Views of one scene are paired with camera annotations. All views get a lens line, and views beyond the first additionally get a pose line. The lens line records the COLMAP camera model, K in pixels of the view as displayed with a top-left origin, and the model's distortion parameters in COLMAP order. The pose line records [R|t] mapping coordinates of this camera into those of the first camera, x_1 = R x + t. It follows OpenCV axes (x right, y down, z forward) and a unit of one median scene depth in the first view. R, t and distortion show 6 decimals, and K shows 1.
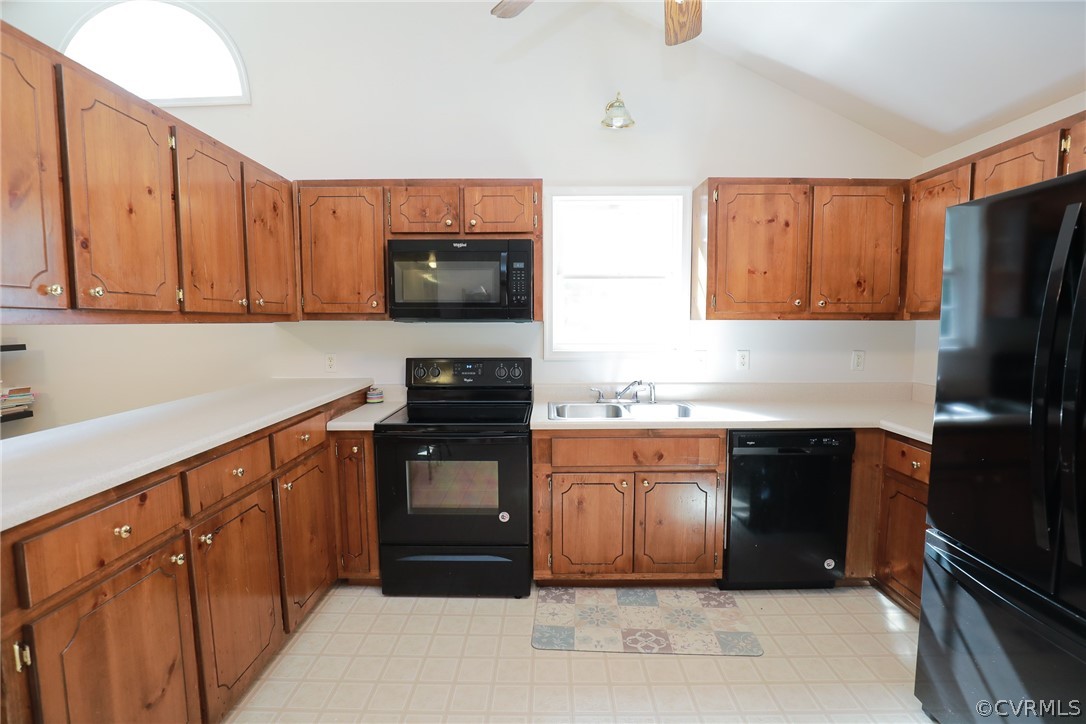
lens RADIAL K [[499.3, 0, 545.1], [0, 499.3, 362.8], [0, 0, 1]] dist [-0.037257, 0.008602]
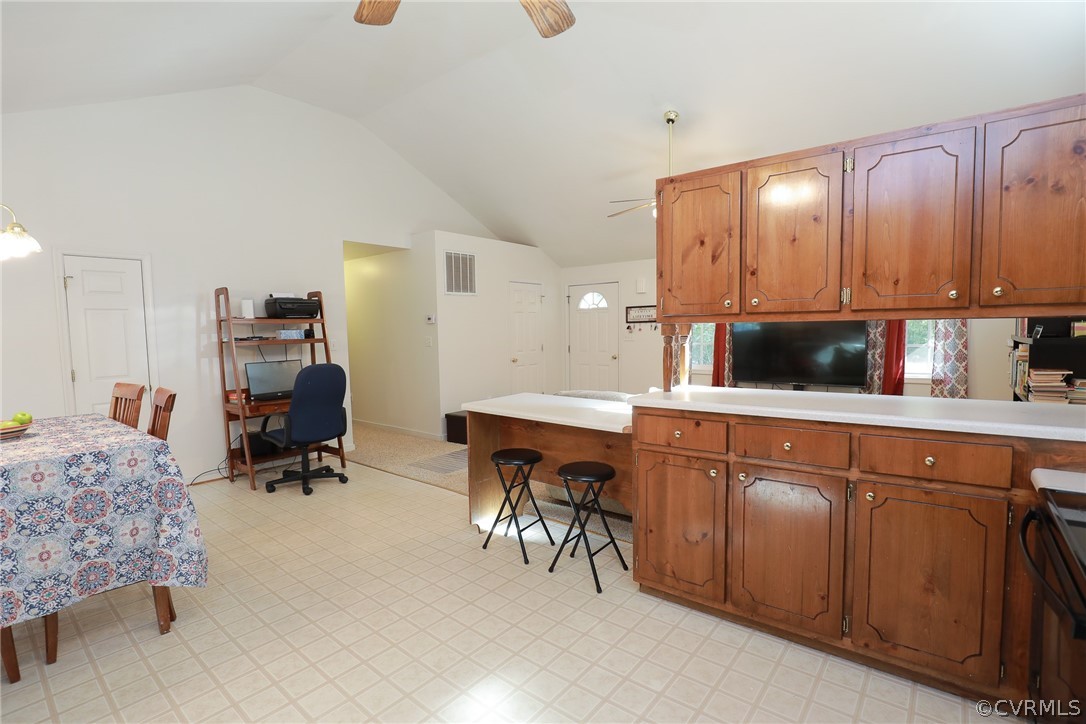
lens RADIAL K [[499.3, 0, 545.3], [0, 499.3, 367.8], [0, 0, 1]] dist [-0.037257, 0.008602]
pose [[-0.616910, 0.078230, -0.783136, 0.459583], [-0.046045, 0.989756, 0.135142, -0.069562], [0.785686, 0.119430, -0.606988, 0.859180]]
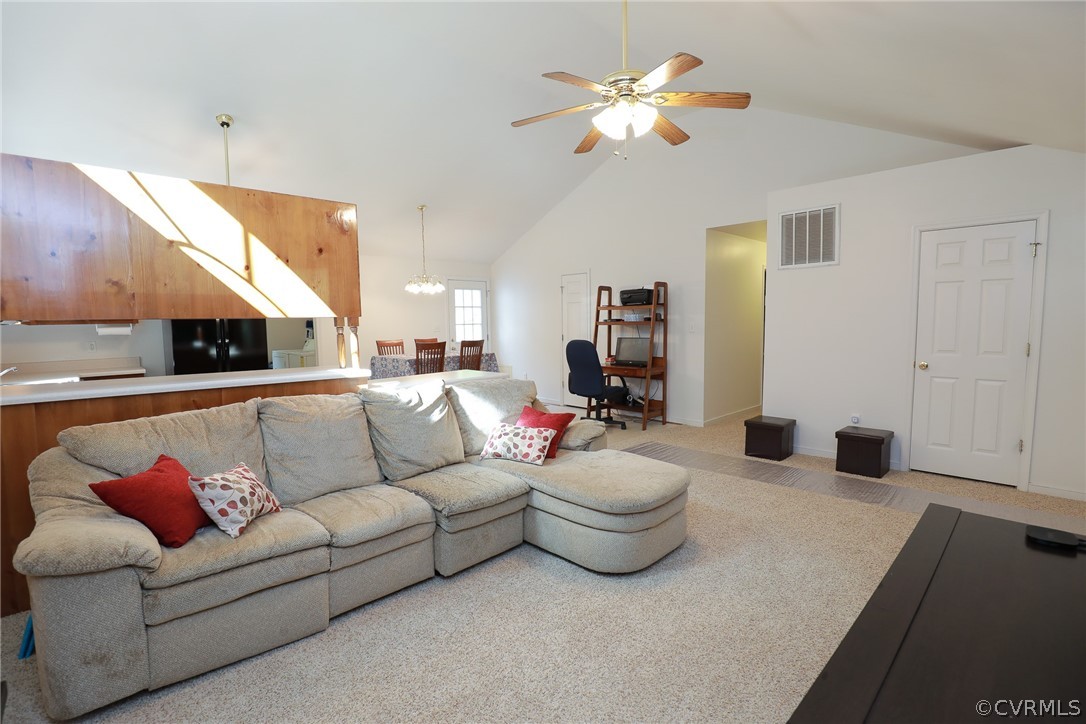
lens RADIAL K [[499.3, 0, 550.8], [0, 499.3, 362.4], [0, 0, 1]] dist [-0.037257, 0.008602]
pose [[-0.705342, -0.046170, 0.707362, -2.073859], [0.078638, 0.986621, 0.142811, -0.060408], [-0.704492, 0.156356, -0.692274, 0.996288]]
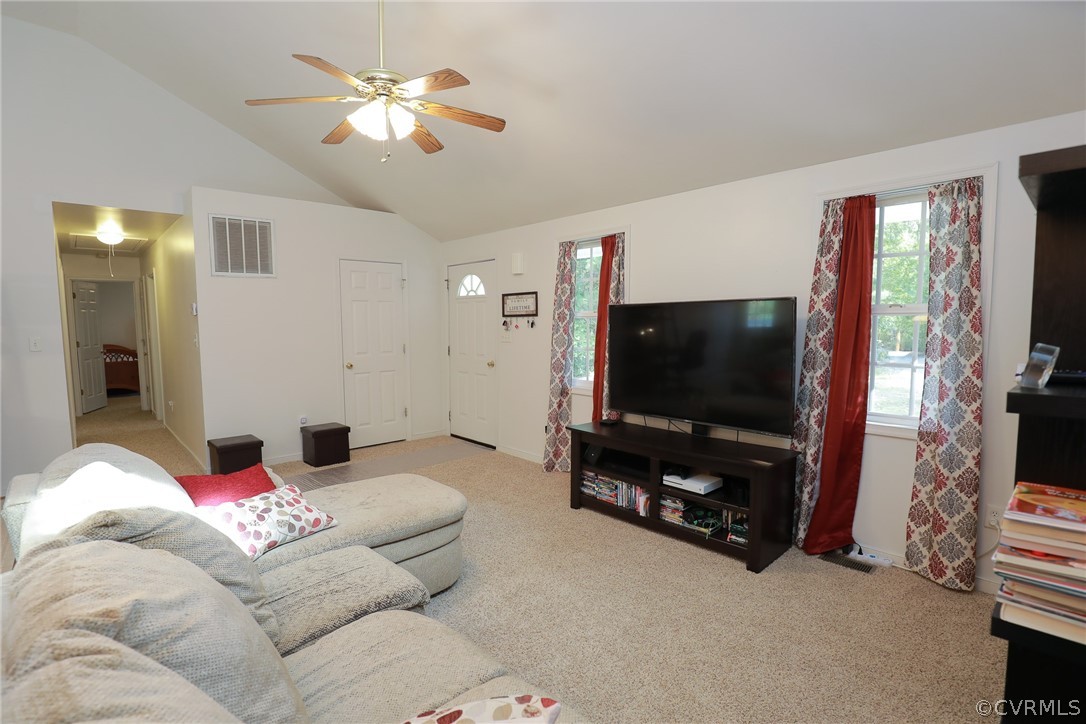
lens RADIAL K [[499.3, 0, 550.9], [0, 499.3, 370.3], [0, 0, 1]] dist [-0.037257, 0.008602]
pose [[-0.715922, 0.078315, -0.693774, -0.874193], [-0.050114, 0.985362, 0.162944, -0.086504], [0.696380, 0.151423, -0.701517, 1.076193]]
